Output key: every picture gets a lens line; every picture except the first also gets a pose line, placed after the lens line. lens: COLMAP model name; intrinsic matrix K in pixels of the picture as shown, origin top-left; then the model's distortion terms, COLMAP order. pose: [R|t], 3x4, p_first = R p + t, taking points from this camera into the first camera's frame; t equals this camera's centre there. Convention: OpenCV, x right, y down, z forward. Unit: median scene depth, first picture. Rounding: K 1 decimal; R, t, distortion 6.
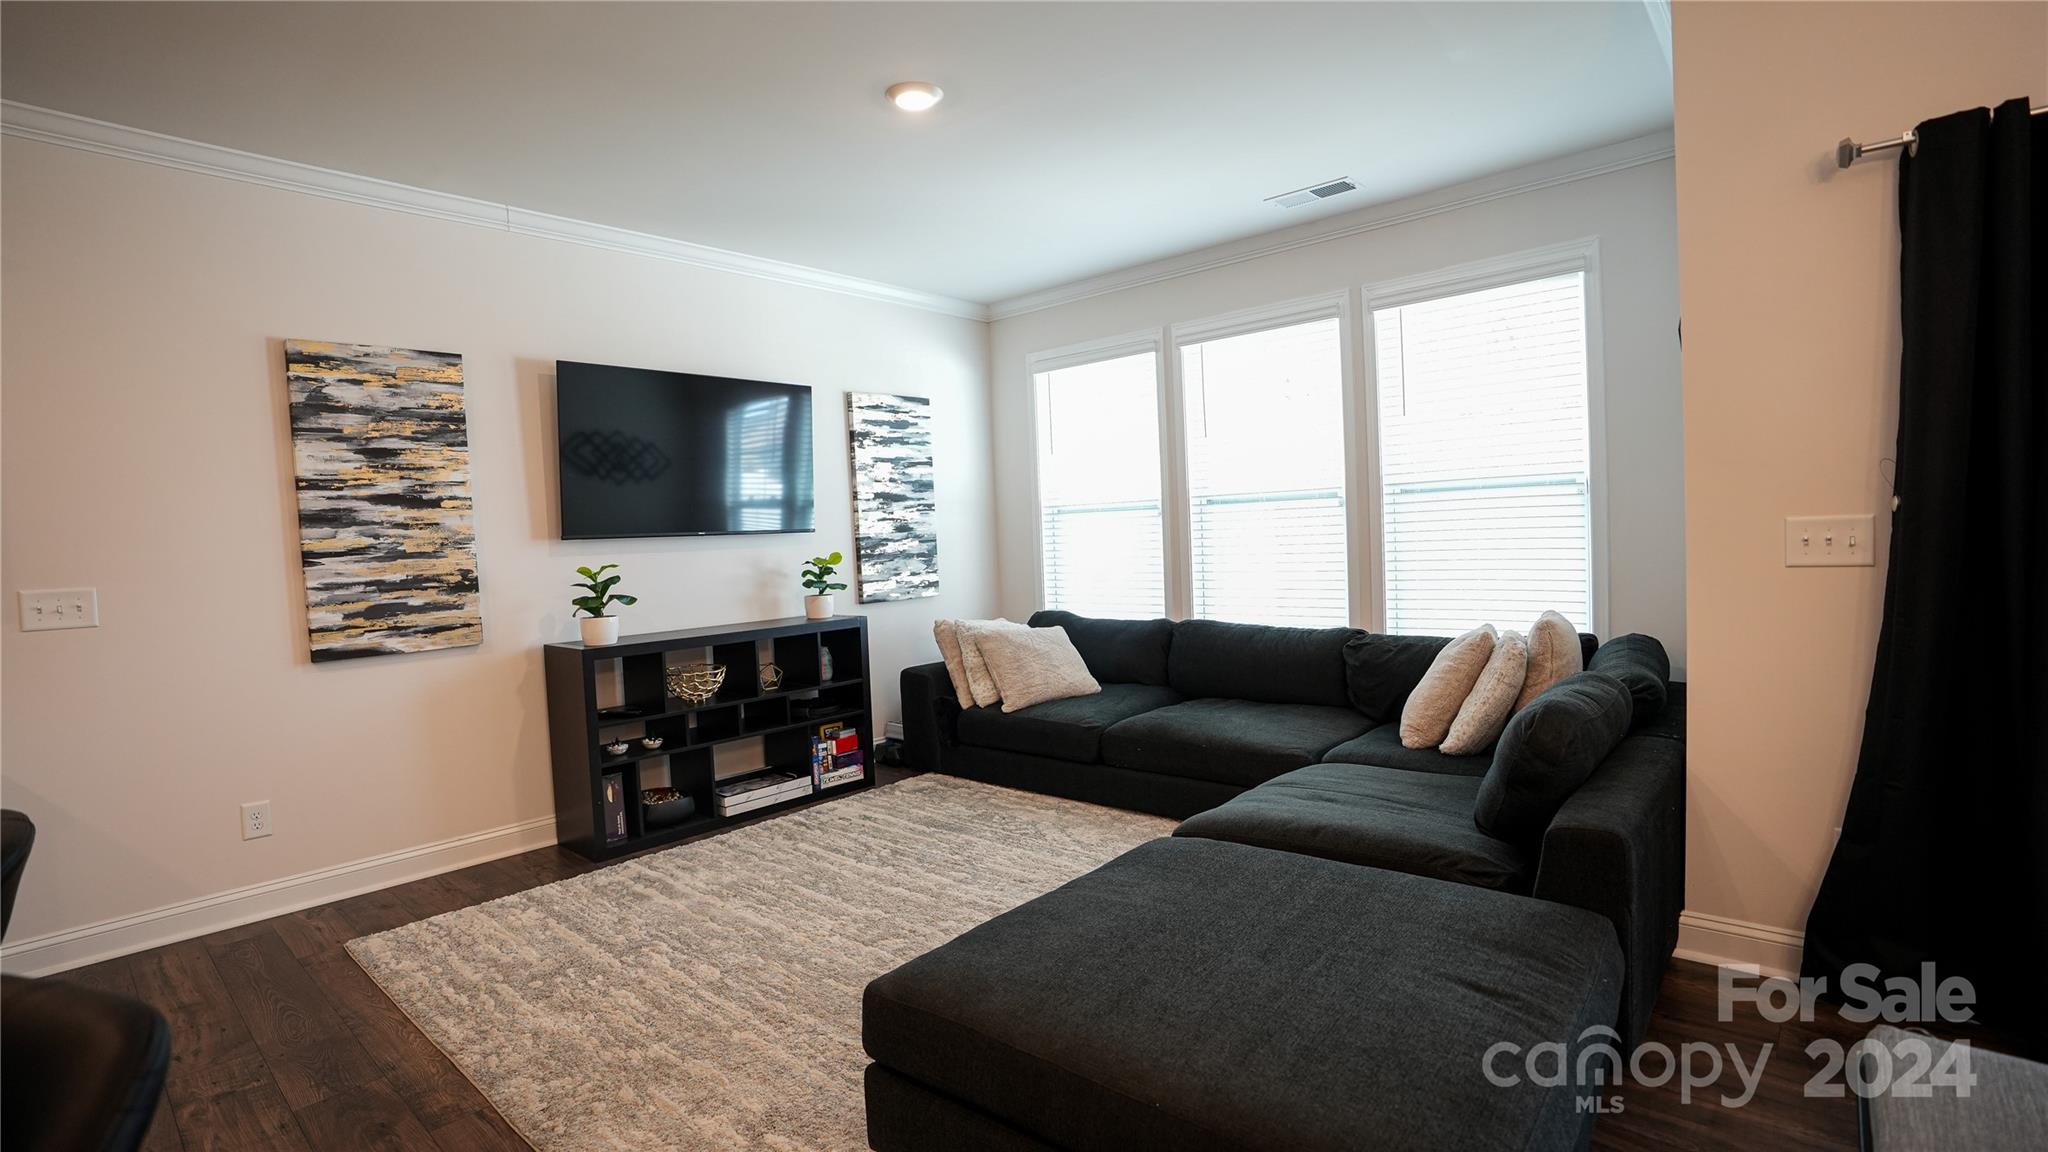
lens RADIAL K [[947.4, 0, 1011.3], [0, 947.4, 576.5], [0, 0, 1]] dist [-0.072951, 0.030784]
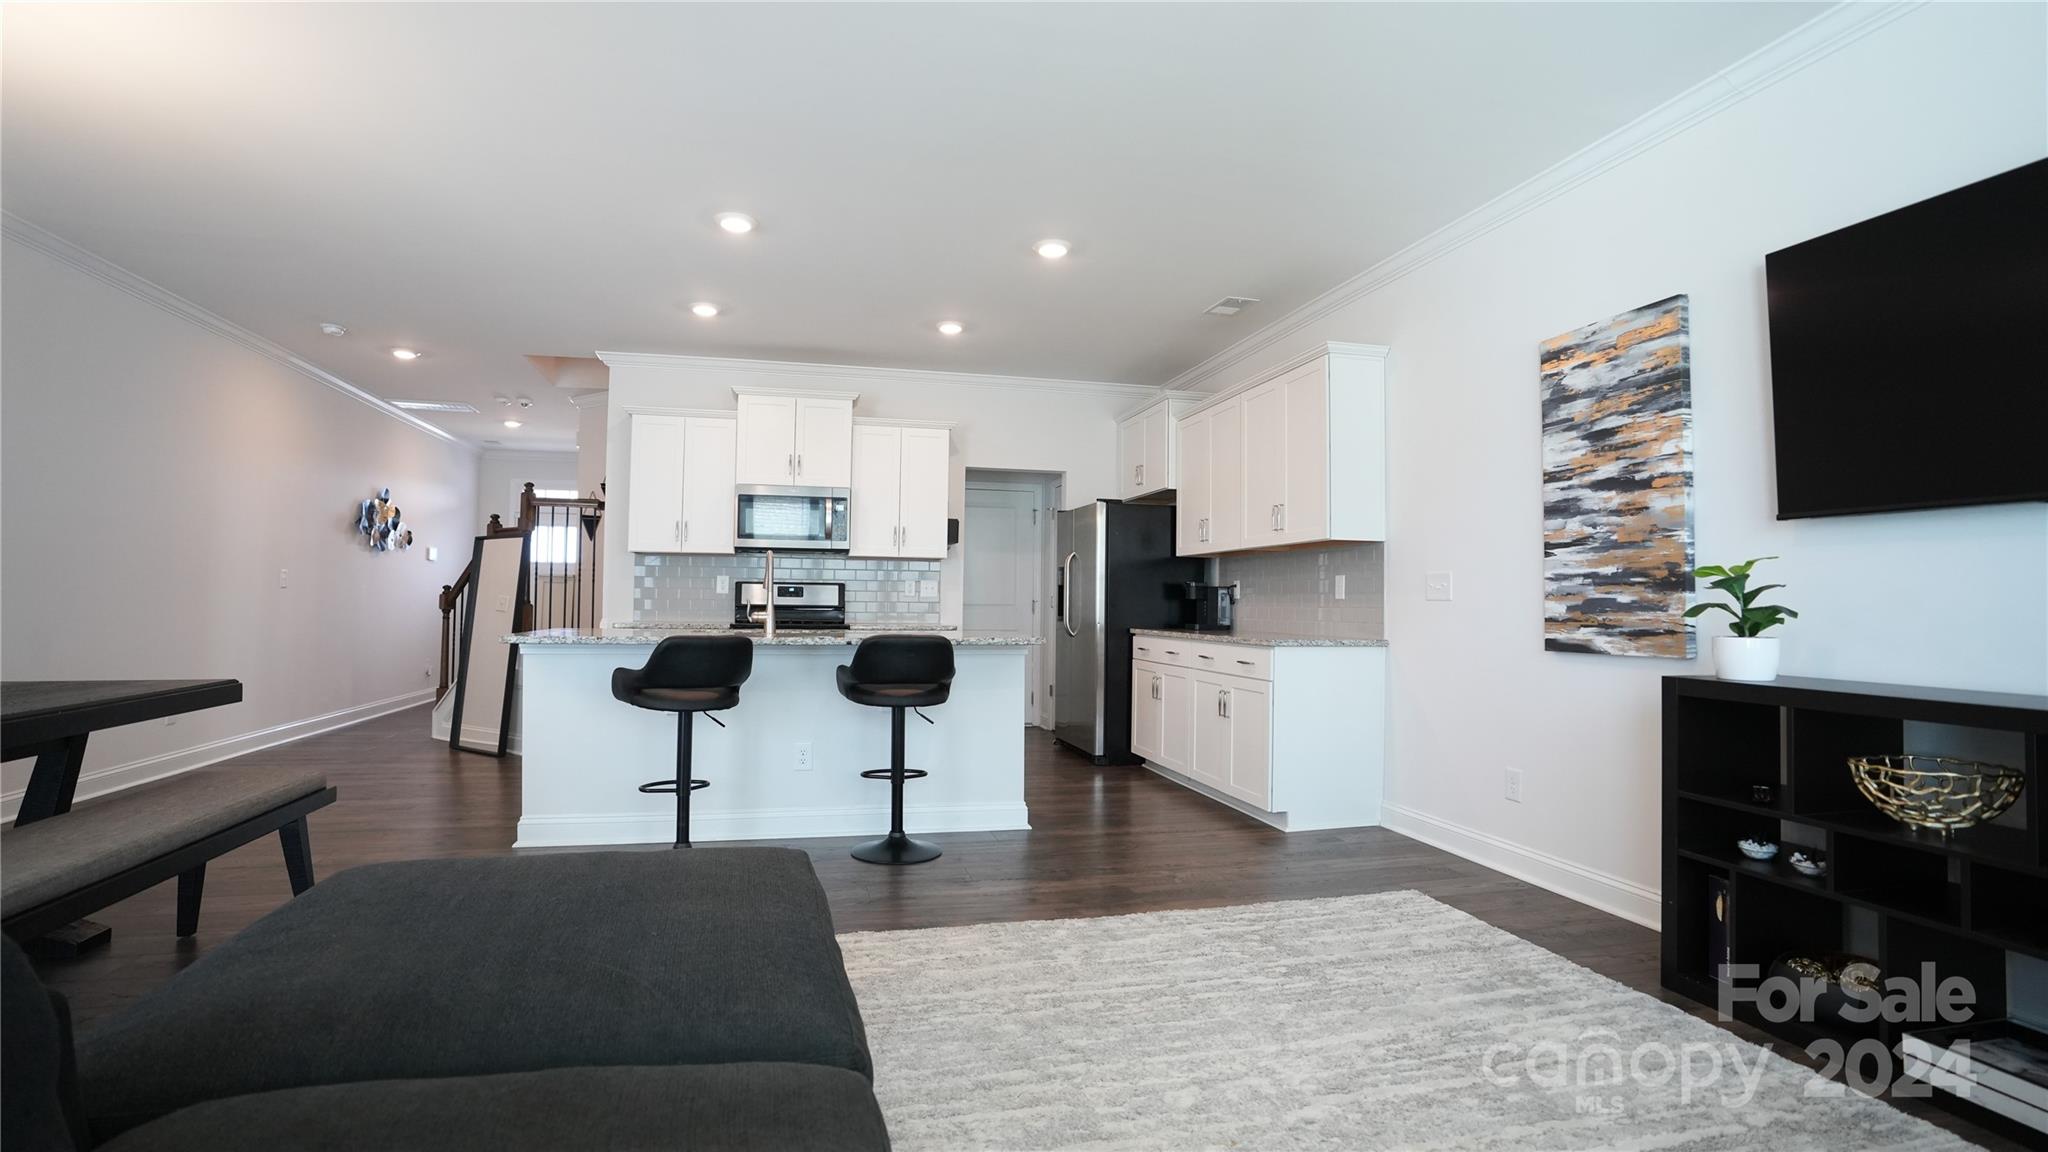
lens RADIAL K [[947.4, 0, 1011.3], [0, 947.4, 576.5], [0, 0, 1]] dist [-0.072951, 0.030784]
pose [[-0.566135, 0.013132, -0.824208, 0.390087], [-0.025078, 0.999136, 0.033145, -0.007648], [0.823931, 0.039434, -0.565316, 0.980571]]
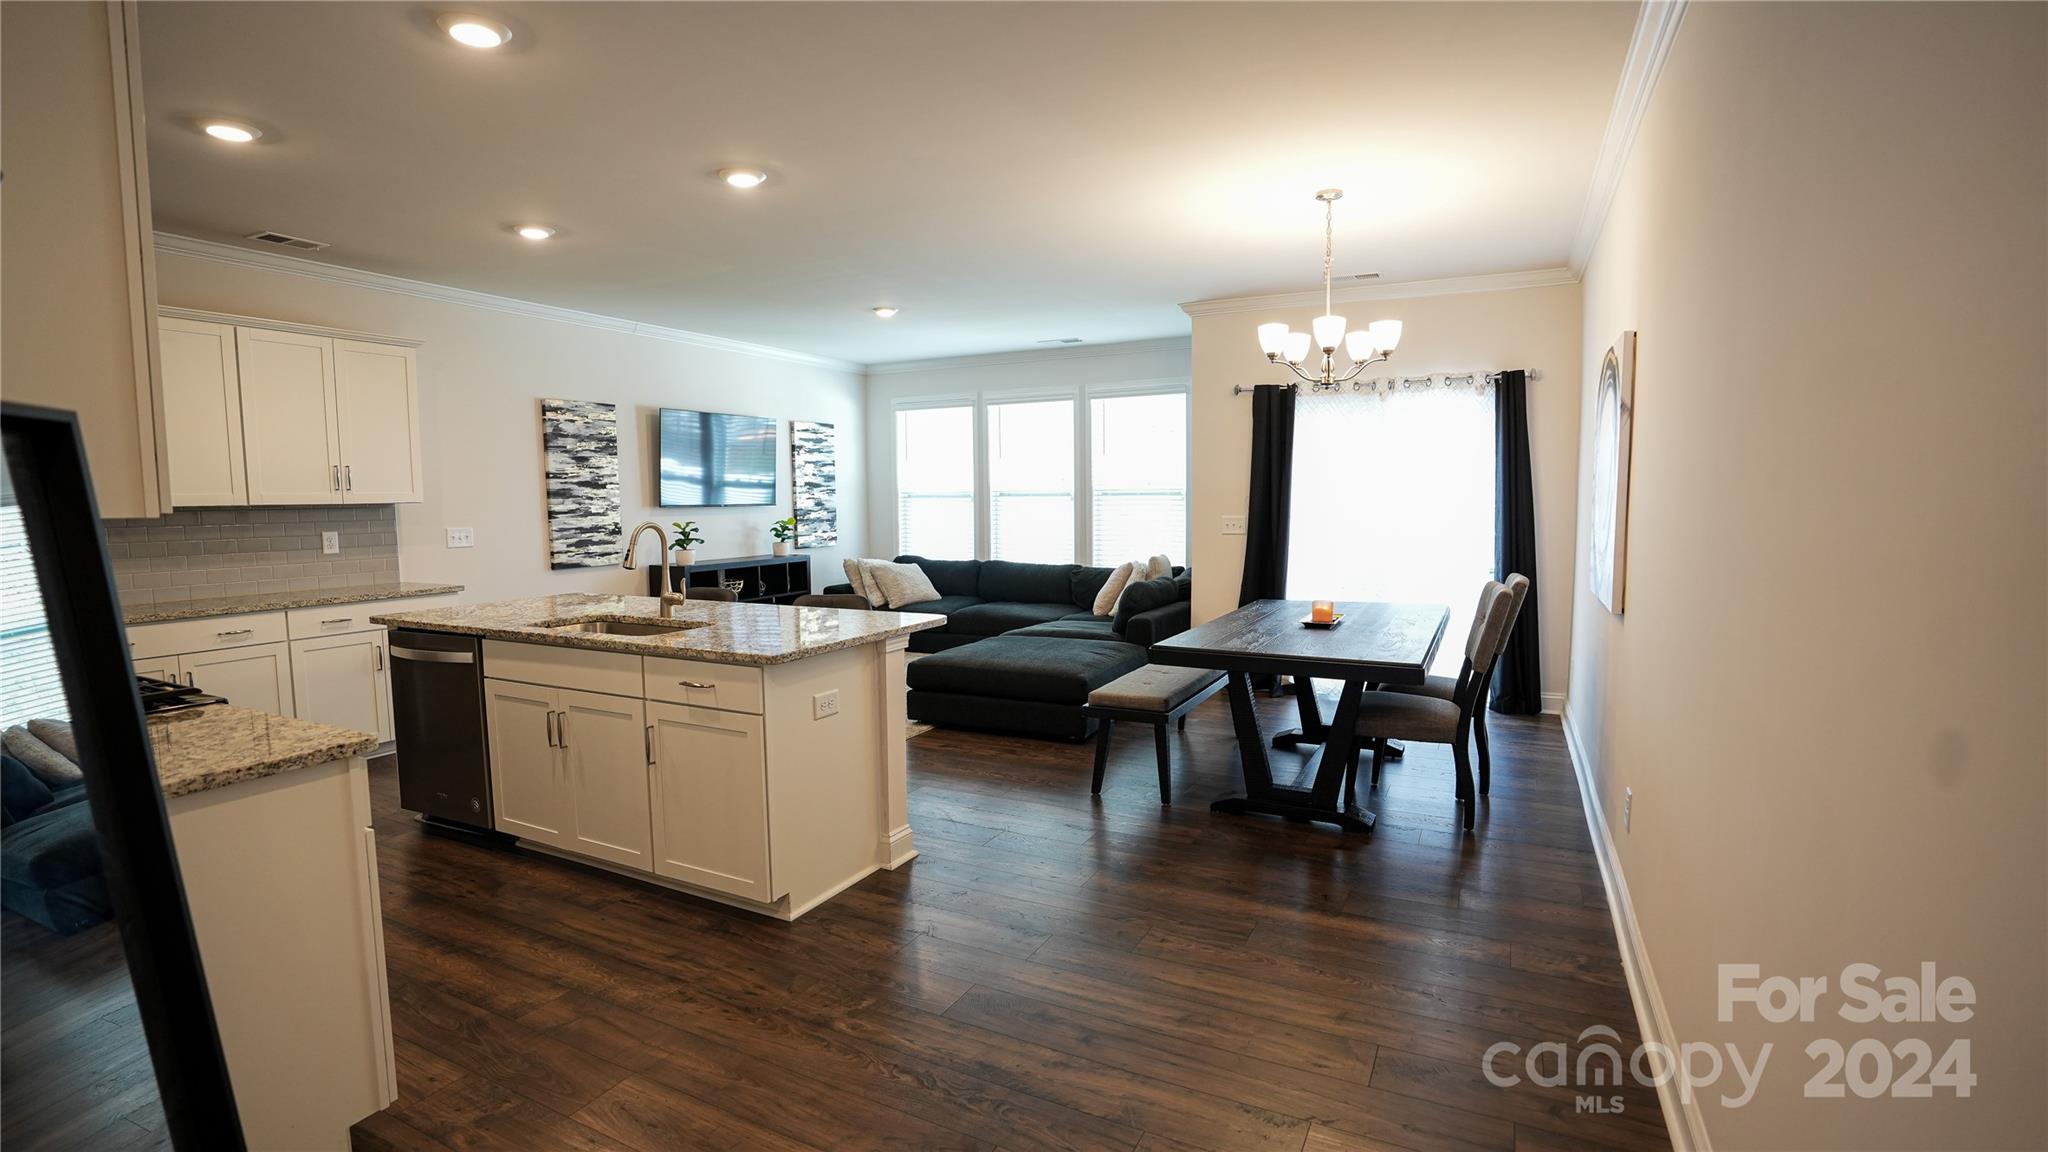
lens RADIAL K [[947.4, 0, 1011.3], [0, 947.4, 576.5], [0, 0, 1]] dist [-0.072951, 0.030784]
pose [[0.968133, 0.012495, 0.250124, -0.293291], [-0.020961, 0.999293, 0.031211, 0.025248], [-0.249557, -0.035459, 0.967711, -0.999534]]
